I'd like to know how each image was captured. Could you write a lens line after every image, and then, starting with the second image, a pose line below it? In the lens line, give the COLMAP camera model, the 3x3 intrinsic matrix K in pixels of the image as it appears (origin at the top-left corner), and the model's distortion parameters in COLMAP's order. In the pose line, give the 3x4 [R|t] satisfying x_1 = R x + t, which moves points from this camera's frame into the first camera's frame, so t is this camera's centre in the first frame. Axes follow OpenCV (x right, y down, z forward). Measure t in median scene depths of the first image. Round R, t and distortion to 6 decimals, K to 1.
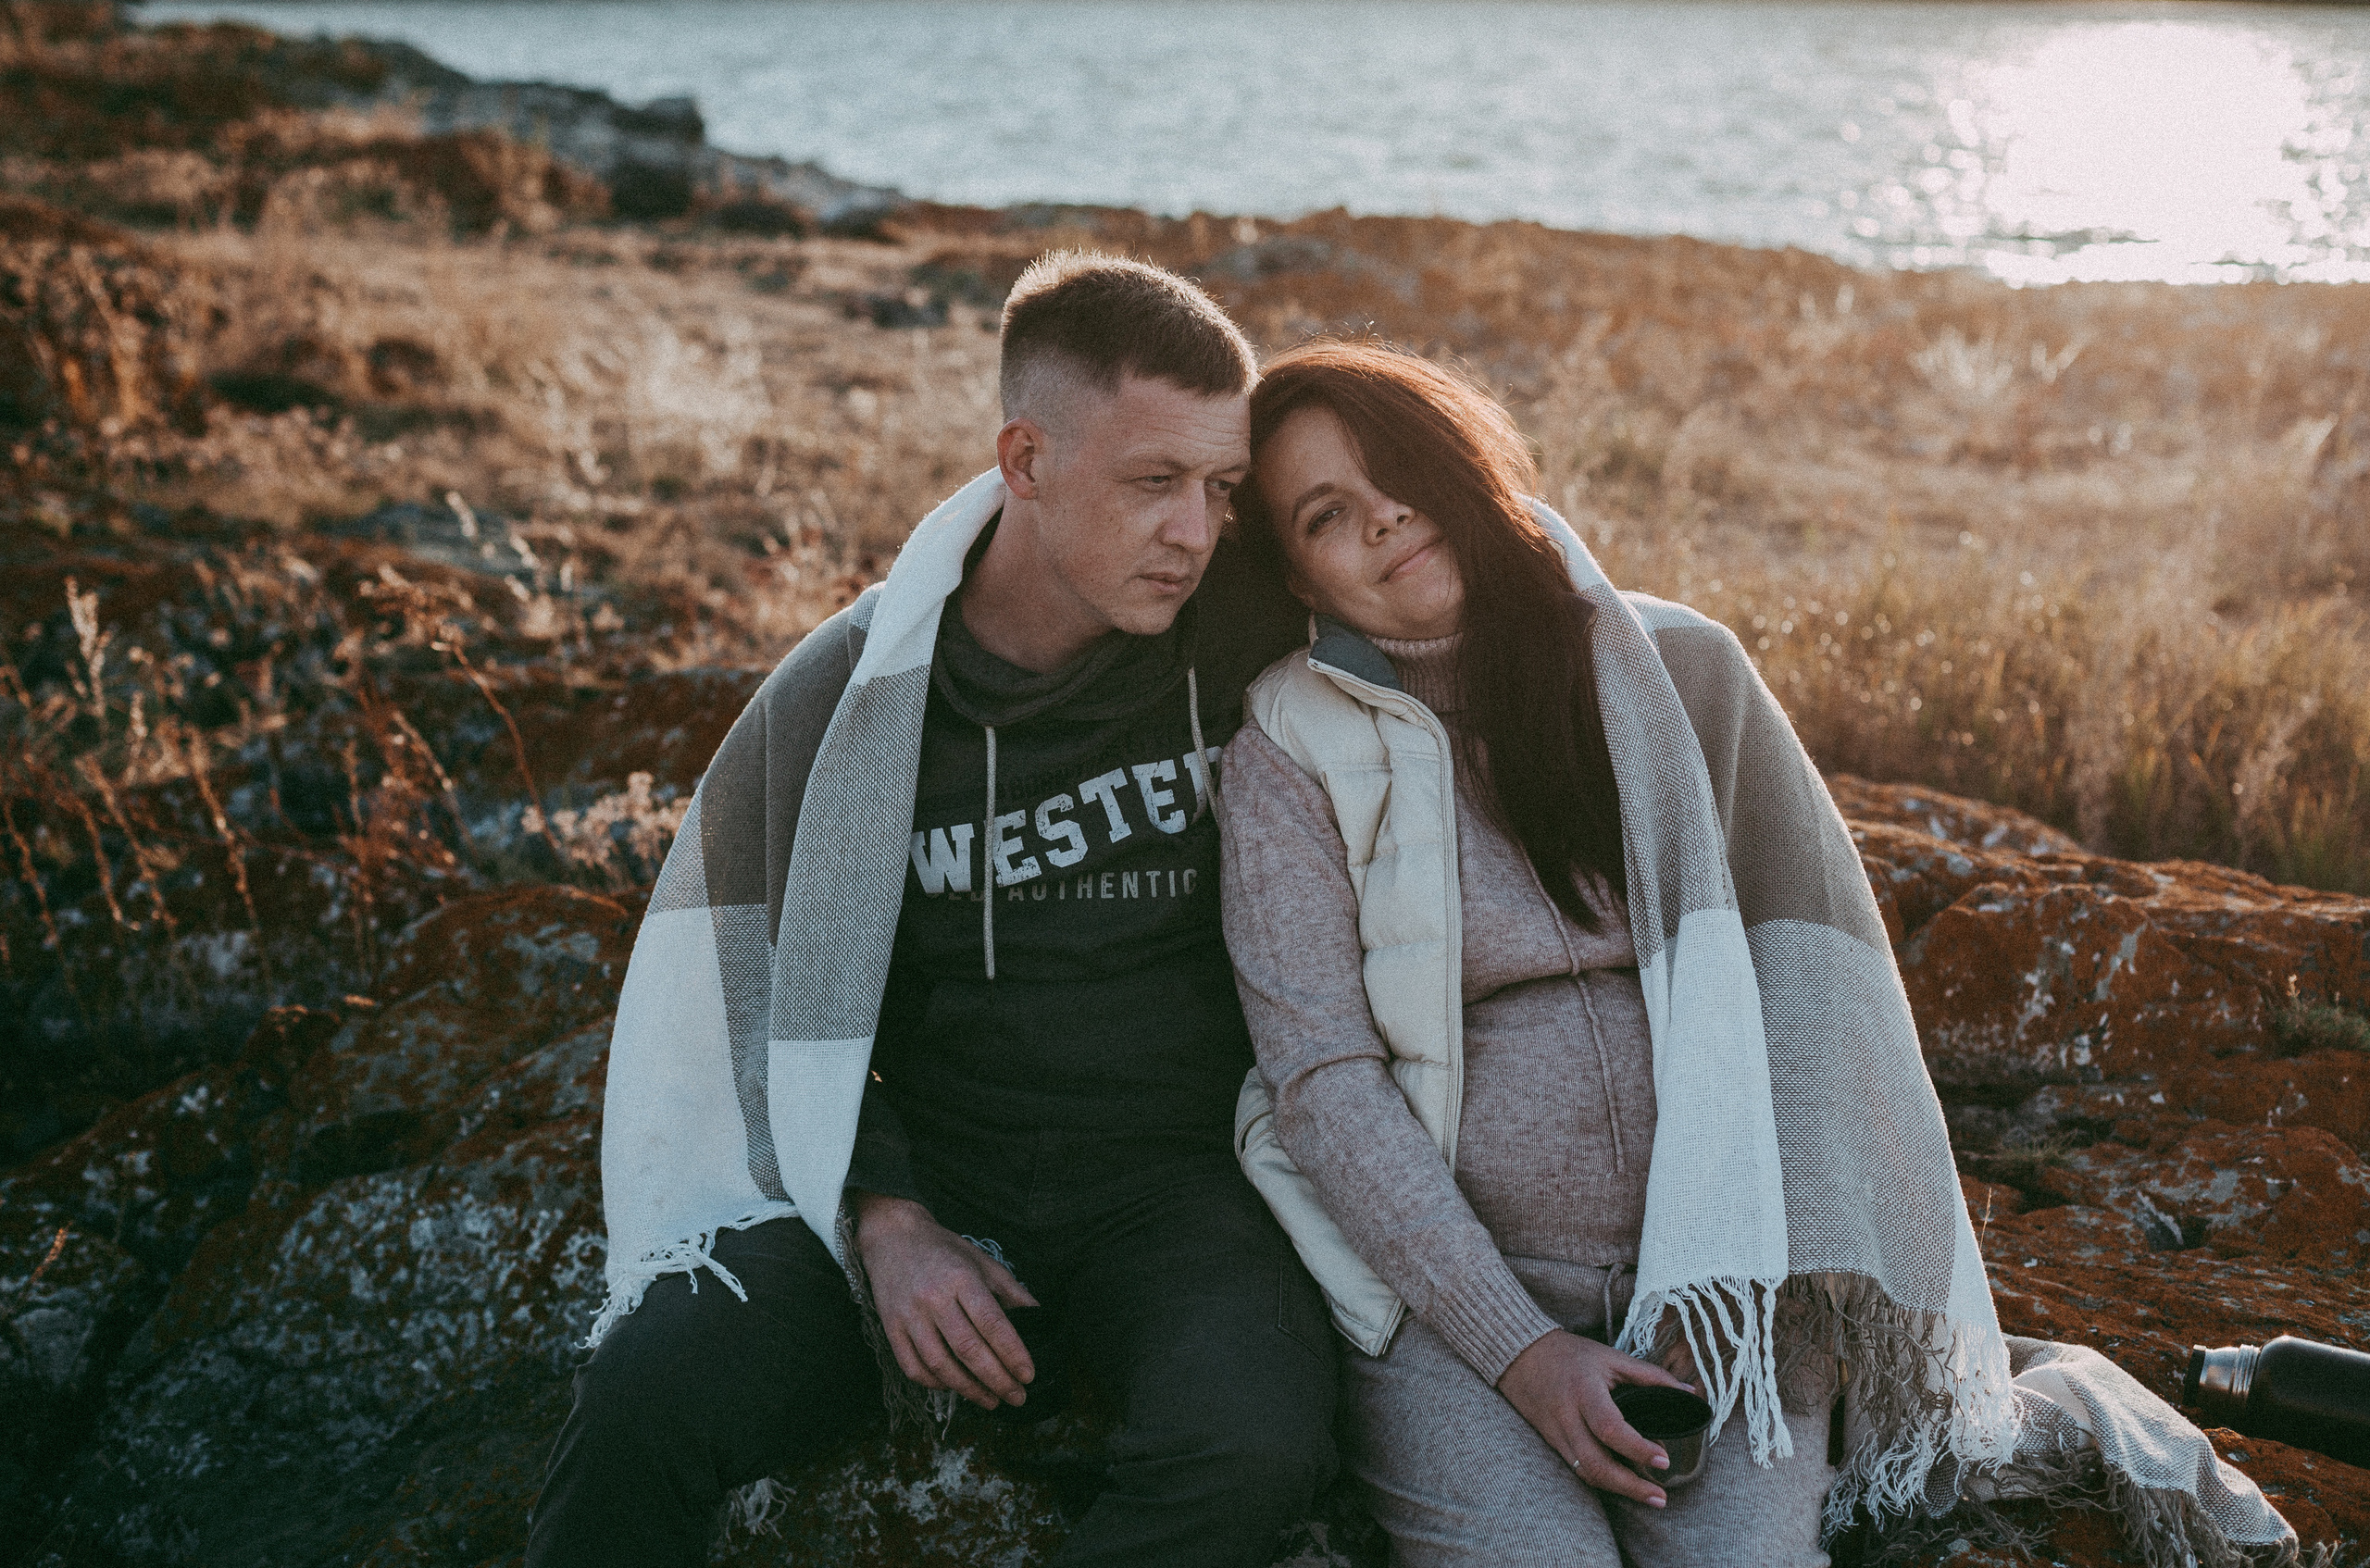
lens RADIAL K [[3764.5, 0, 1221.8], [0, 3764.5, 788.4], [0, 0, 1]] dist [-0.139201, 0.084678]
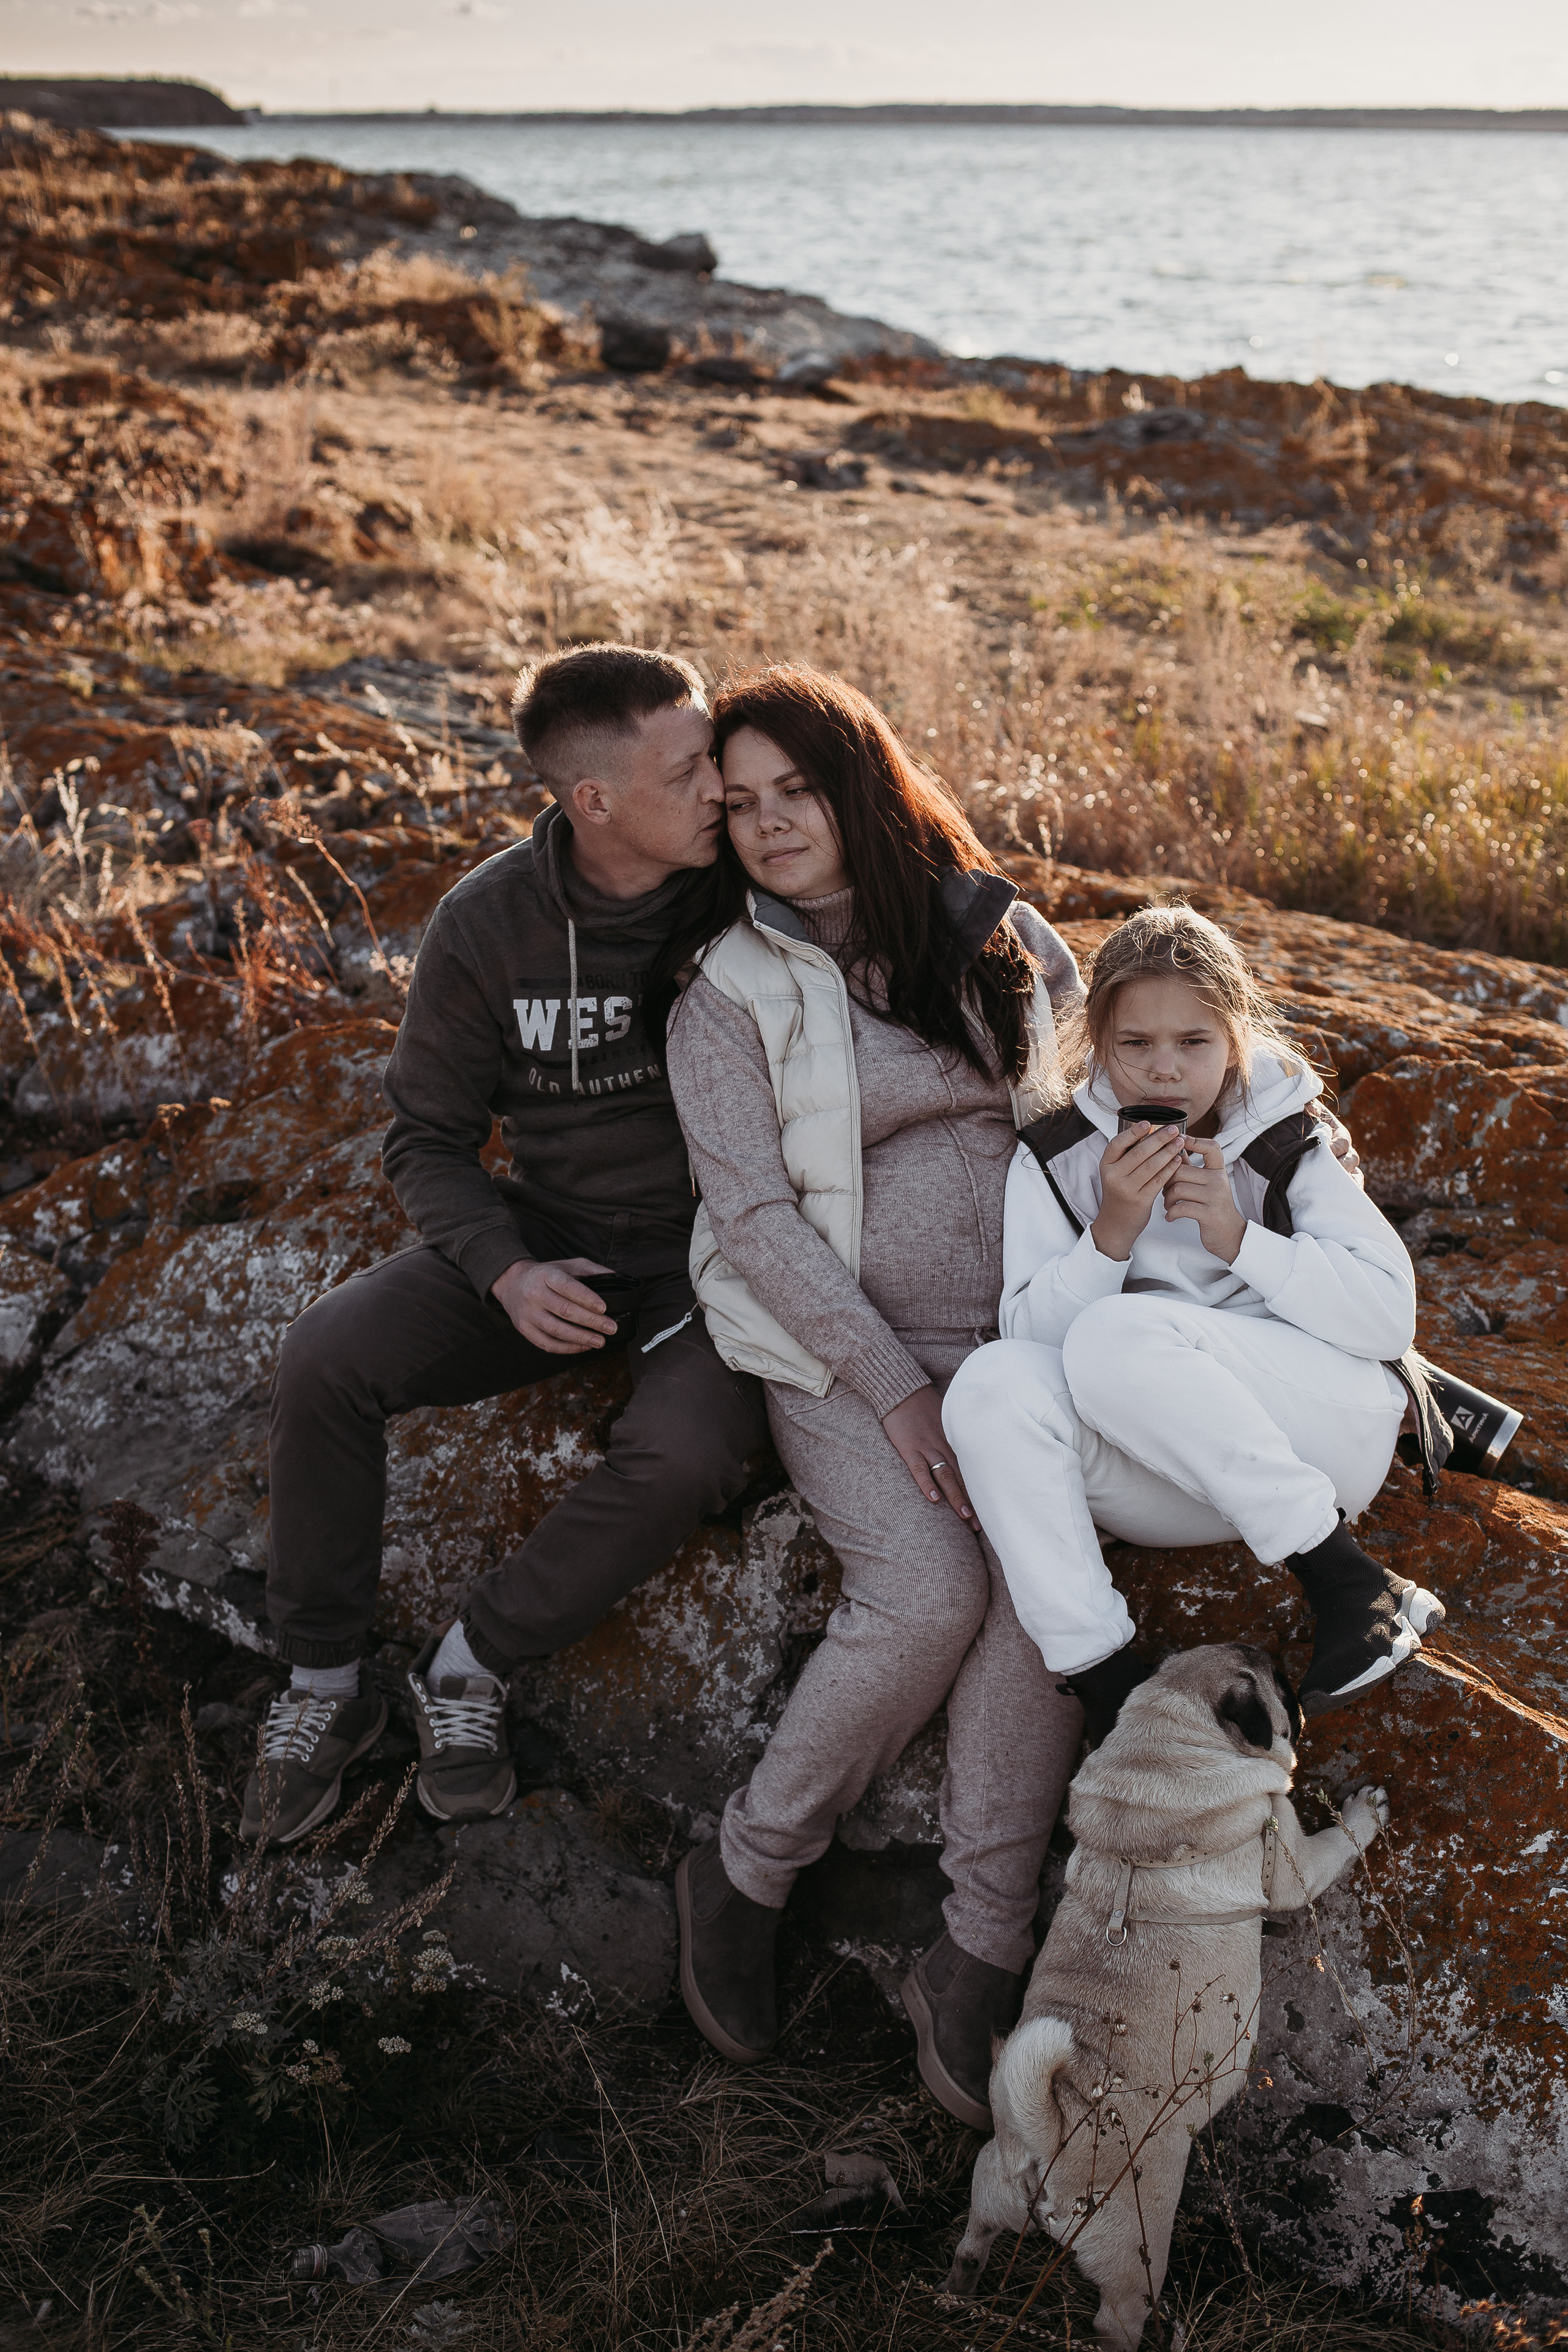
lens RADIAL K [[3373.8, 0, 784.0], [0, 3373.8, 1176.0], [0, 0, 1]] dist [-0.142095, 0.107445]
pose [[0.992314, 0.040130, -0.117055, 0.136205], [-0.028401, 0.994562, 0.100202, -0.050635], [0.120440, -0.096108, 0.988057, -0.249280]]
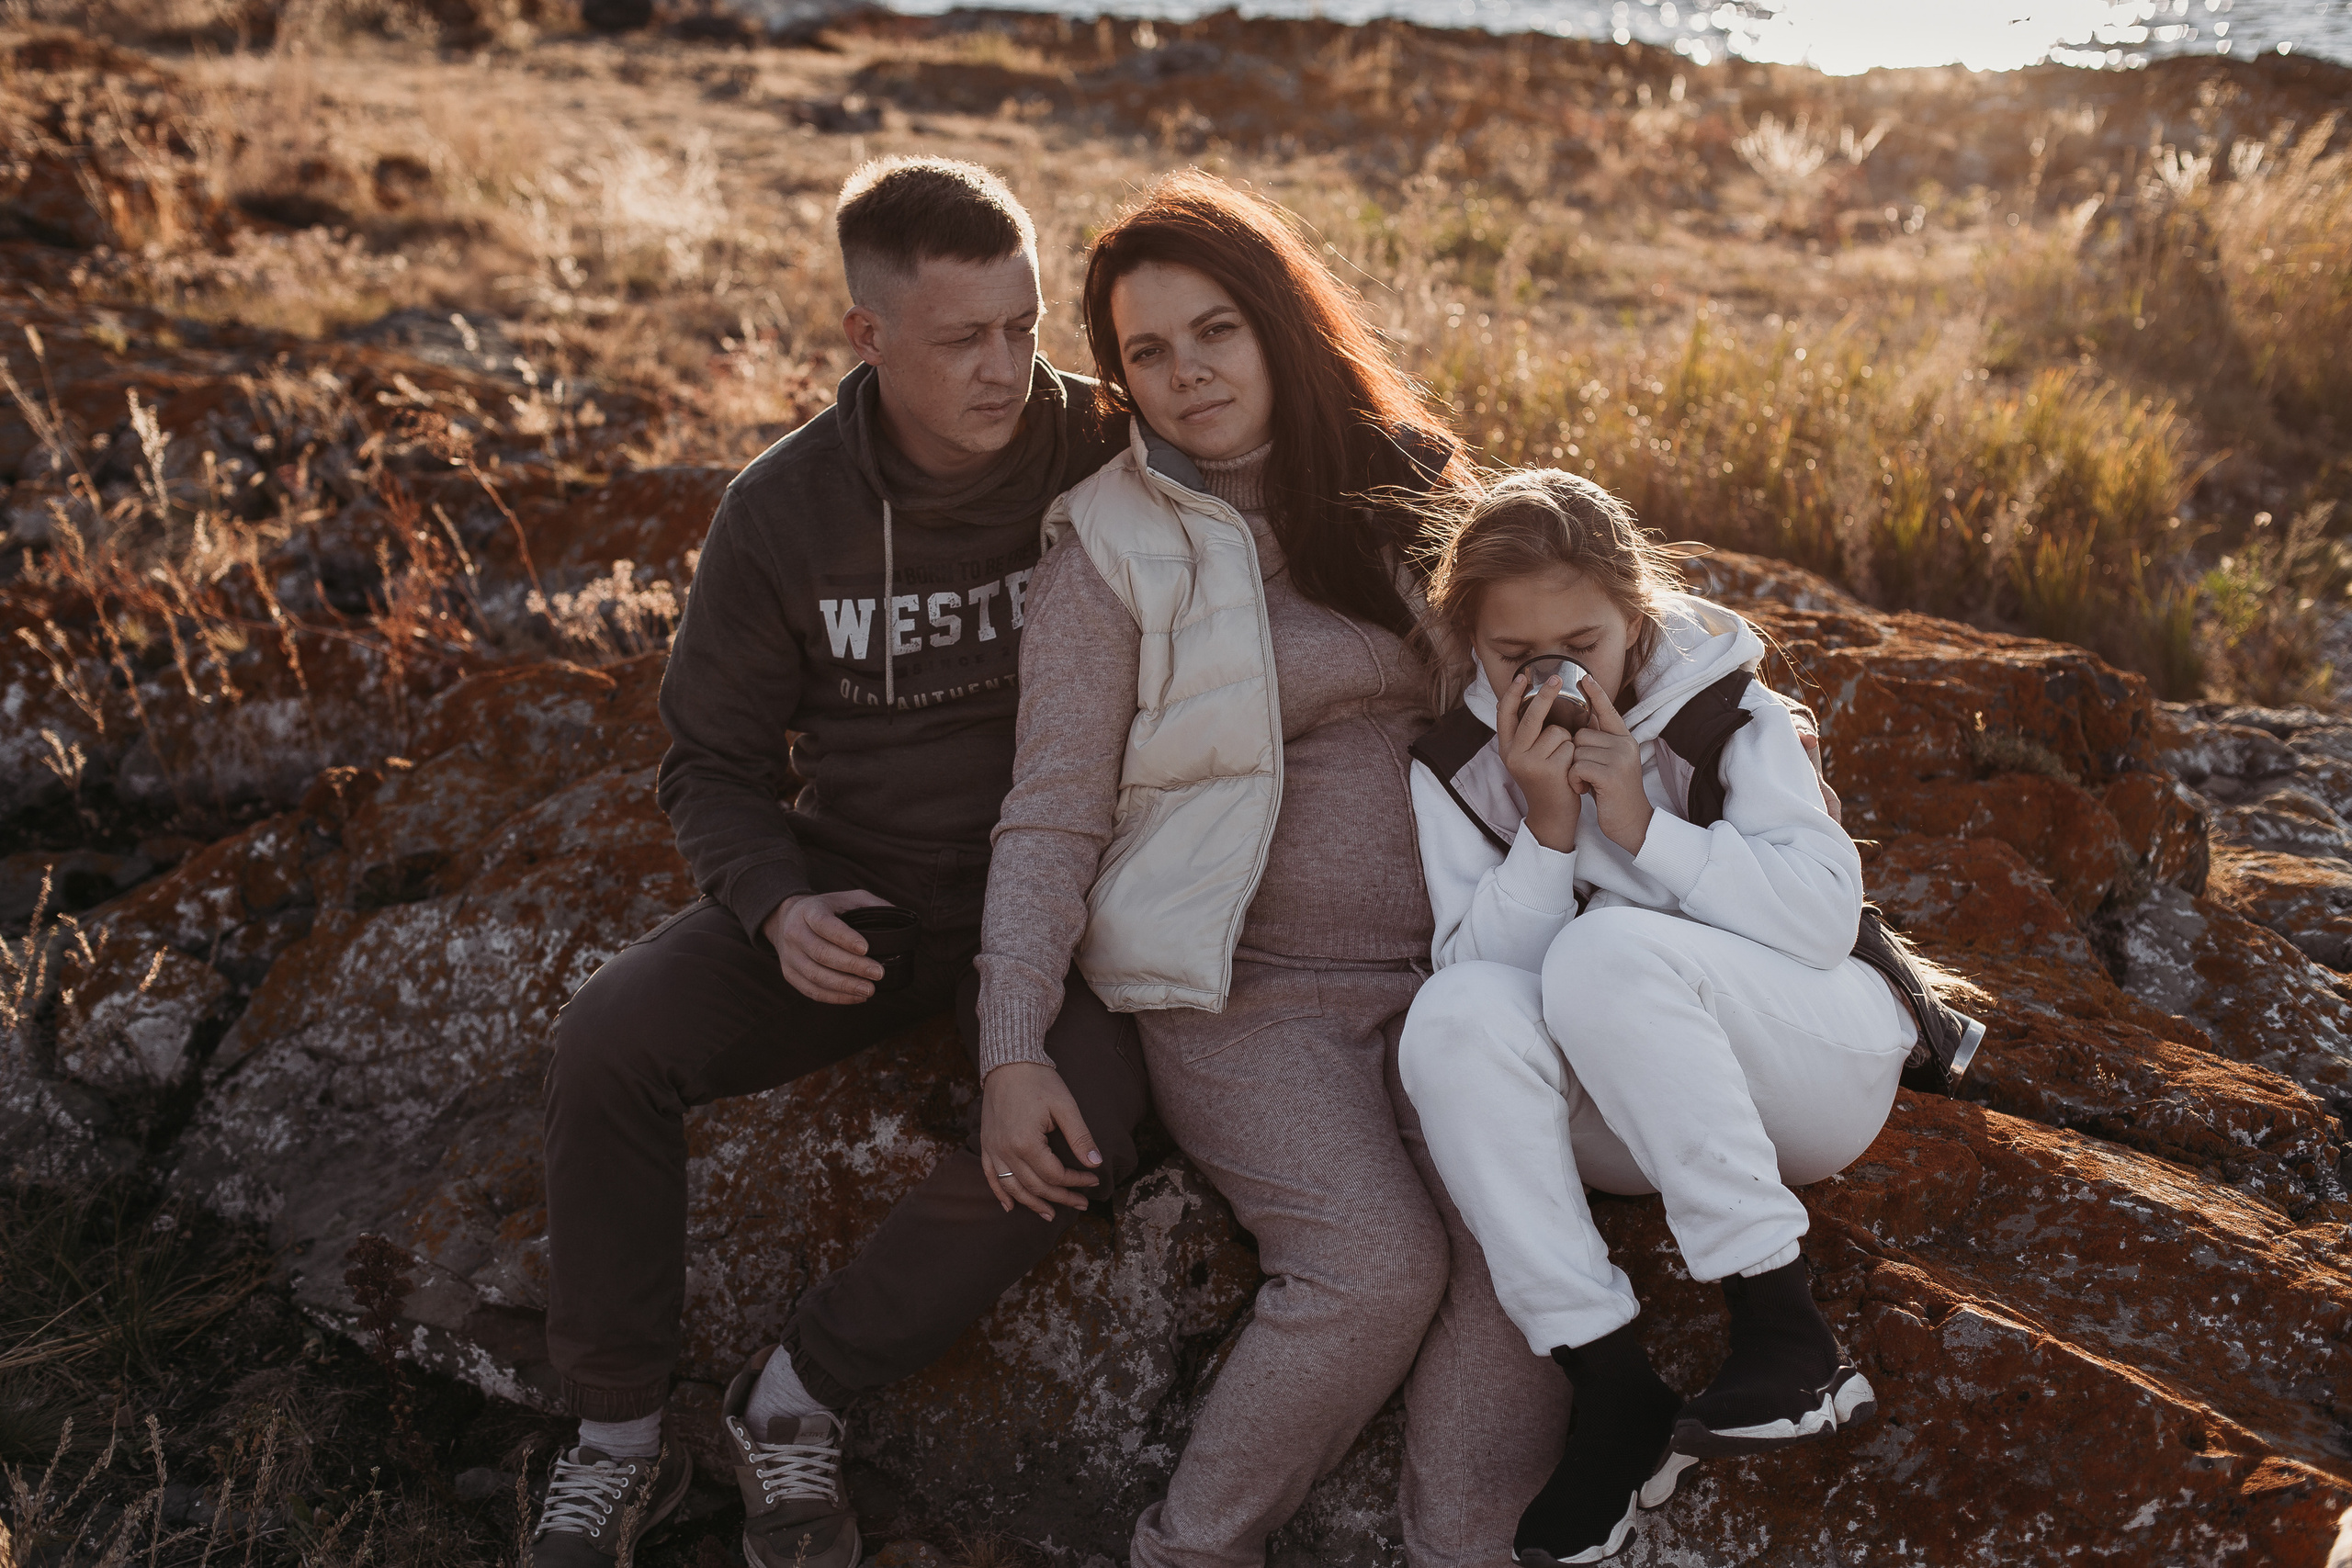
lens RADIAL K [[3373.5, 0, 1176.0], [0, 3373.5, 784.0], [0, 0, 1]] dist [-0.142095, 0.107445]
pose [[0.999819, -0.017004, 0.008519, 0.014547], [0.016280, 0.996757, 0.078803, -0.018575], [-0.009831, -0.078651, 0.996854, -0.098359]]
